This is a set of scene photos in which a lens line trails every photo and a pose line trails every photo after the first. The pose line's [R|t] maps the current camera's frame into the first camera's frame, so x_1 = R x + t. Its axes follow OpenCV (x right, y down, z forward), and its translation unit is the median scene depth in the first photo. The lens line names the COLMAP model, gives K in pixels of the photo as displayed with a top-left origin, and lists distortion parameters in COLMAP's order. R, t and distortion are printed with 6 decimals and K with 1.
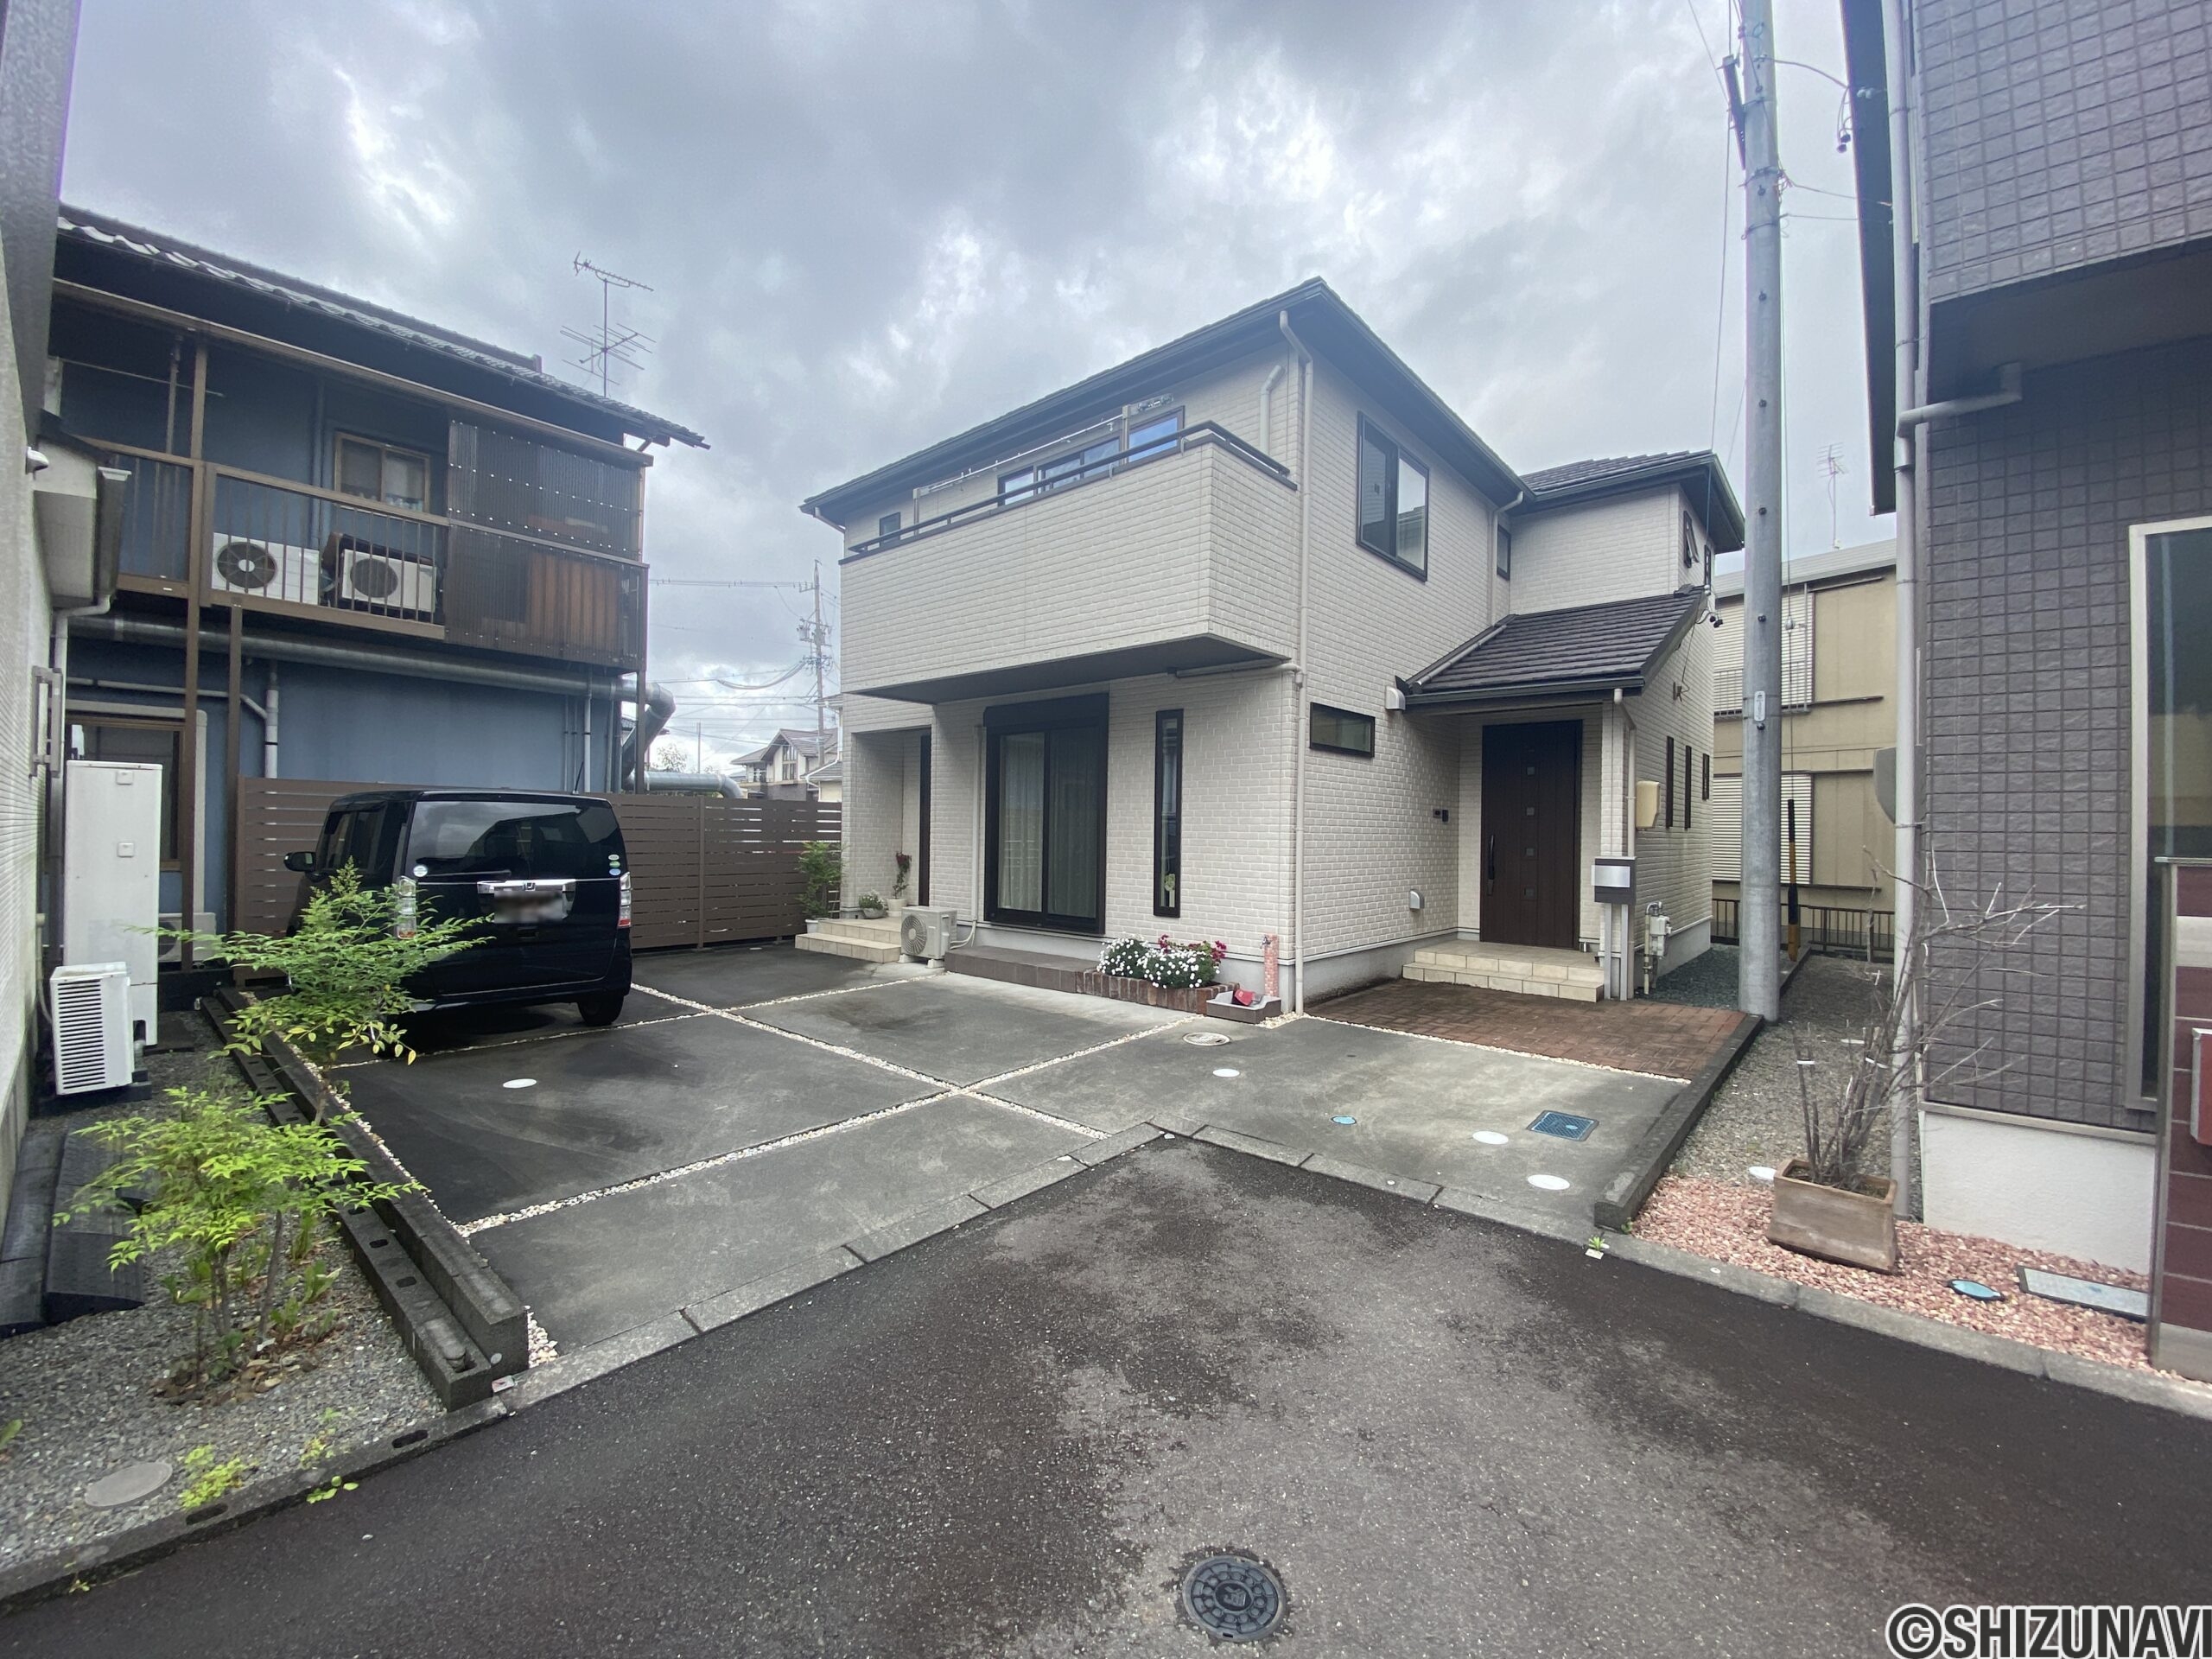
lens RADIAL K [[899.4, 0, 1090.7], [0, 899.4, 808.1], [0, 0, 1]] dist [-0.008487, -0.001072]
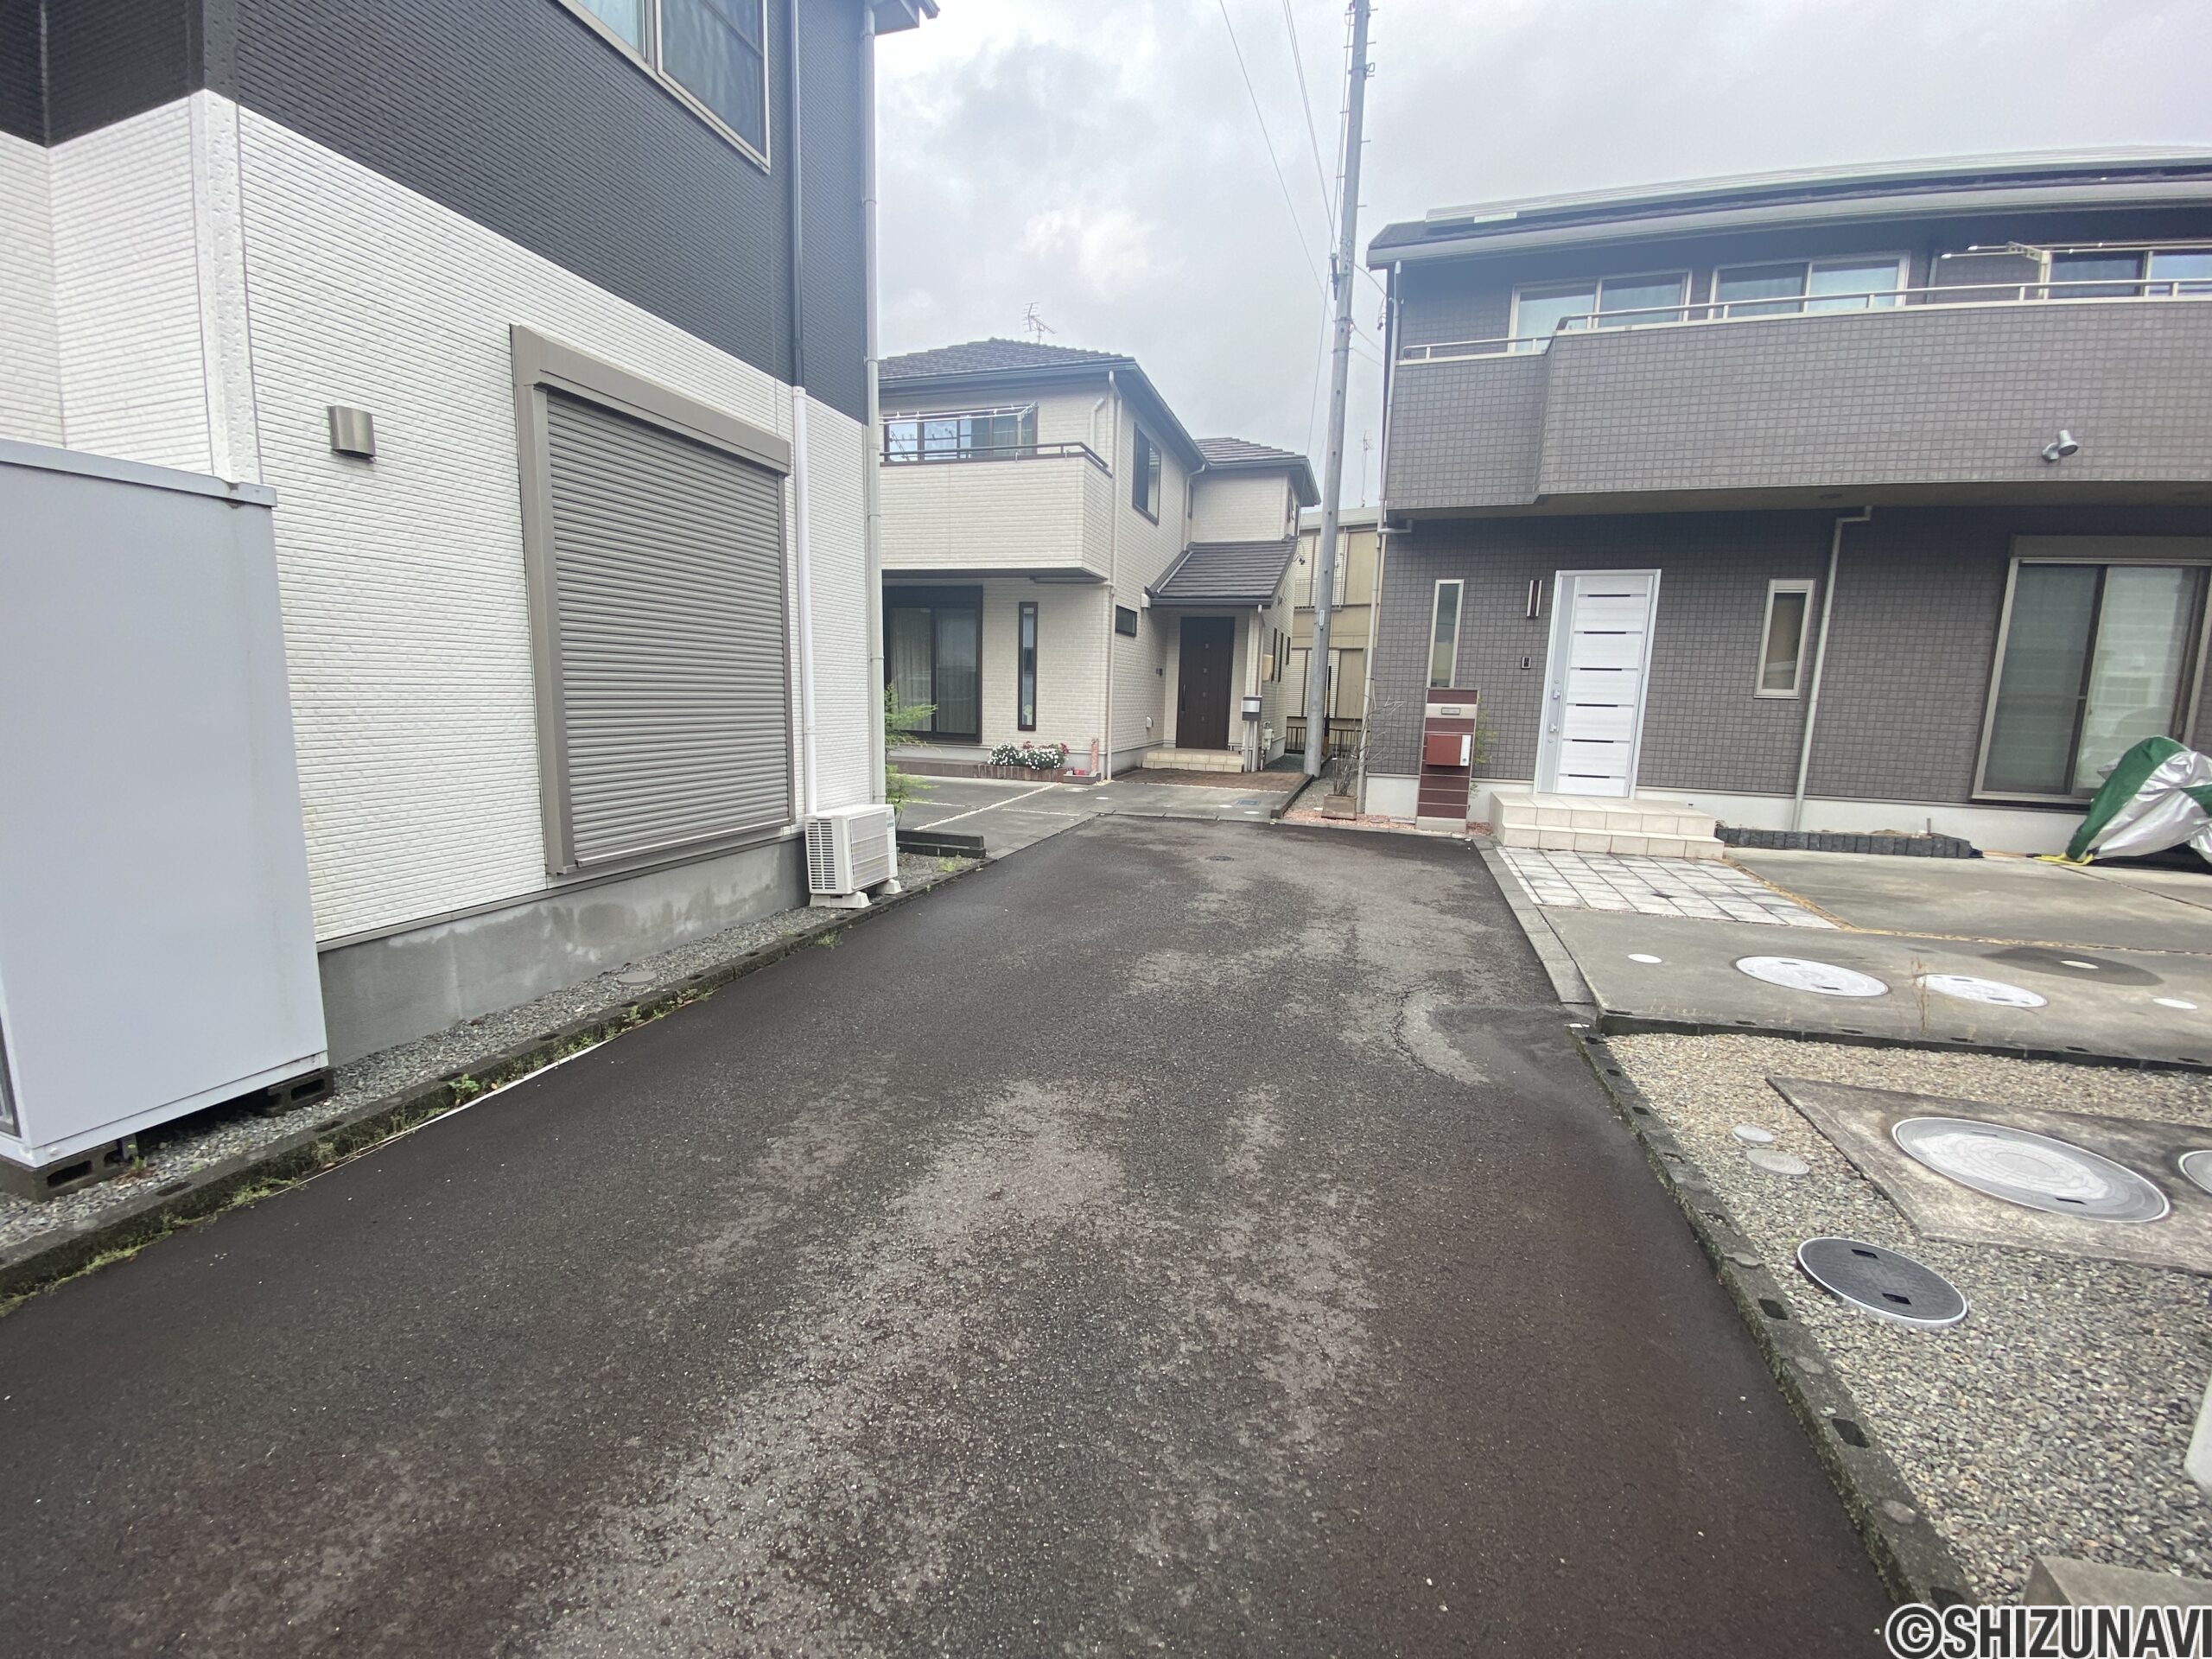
lens RADIAL K [[899.4, 0, 1107.4], [0, 899.4, 836.4], [0, 0, 1]] dist [-0.008487, -0.001072]
pose [[0.906586, -0.062360, 0.417389, -0.485015], [-0.019933, 0.981591, 0.189951, -0.007534], [-0.421551, -0.180527, 0.888653, -0.581382]]
